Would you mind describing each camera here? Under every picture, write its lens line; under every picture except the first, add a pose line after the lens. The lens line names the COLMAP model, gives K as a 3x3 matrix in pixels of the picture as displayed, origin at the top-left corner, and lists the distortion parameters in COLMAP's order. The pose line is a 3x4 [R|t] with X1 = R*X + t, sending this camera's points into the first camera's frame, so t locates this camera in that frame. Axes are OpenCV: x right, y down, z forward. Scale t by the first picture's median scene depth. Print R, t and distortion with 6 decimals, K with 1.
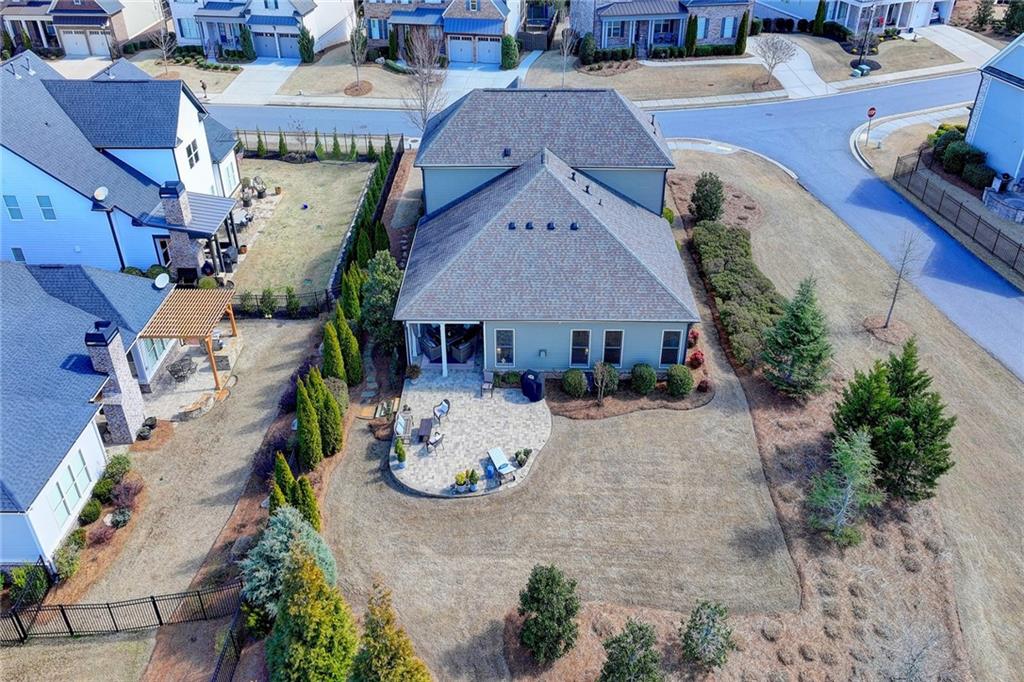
lens RADIAL K [[852.7, 0, 529.4], [0, 852.7, 343.3], [0, 0, 1]] dist [0.001009, 0.003186]
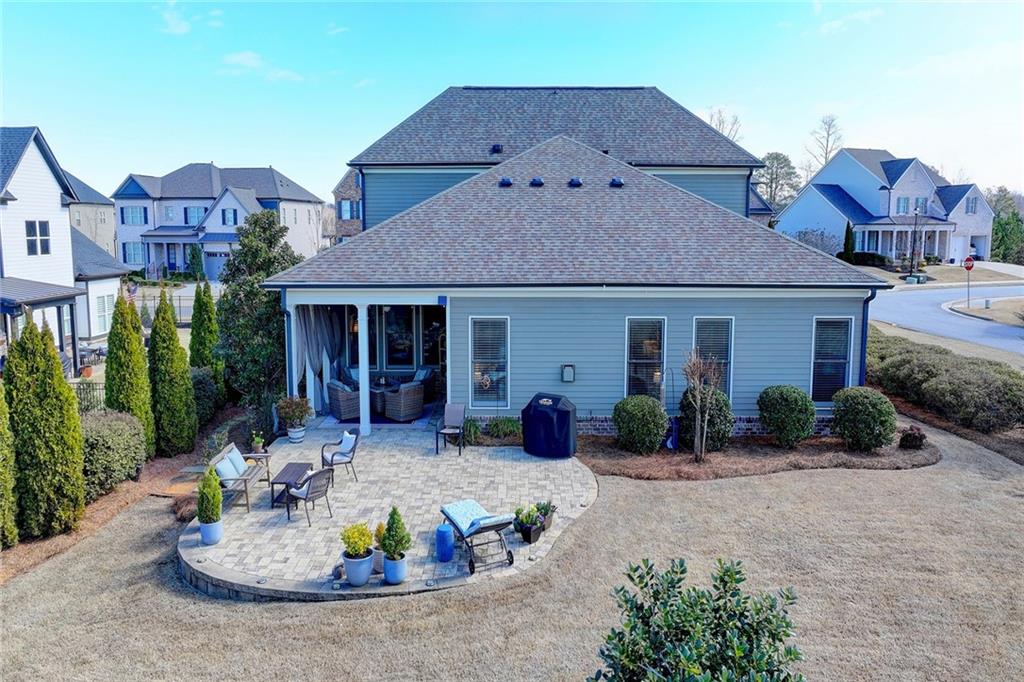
lens RADIAL K [[852.7, 0, 529.4], [0, 852.7, 343.3], [0, 0, 1]] dist [0.001009, 0.003186]
pose [[0.999916, -0.003483, 0.012504, -0.012568], [0.008467, 0.905187, -0.424930, 0.204867], [-0.009838, 0.425000, 0.905140, 0.566350]]
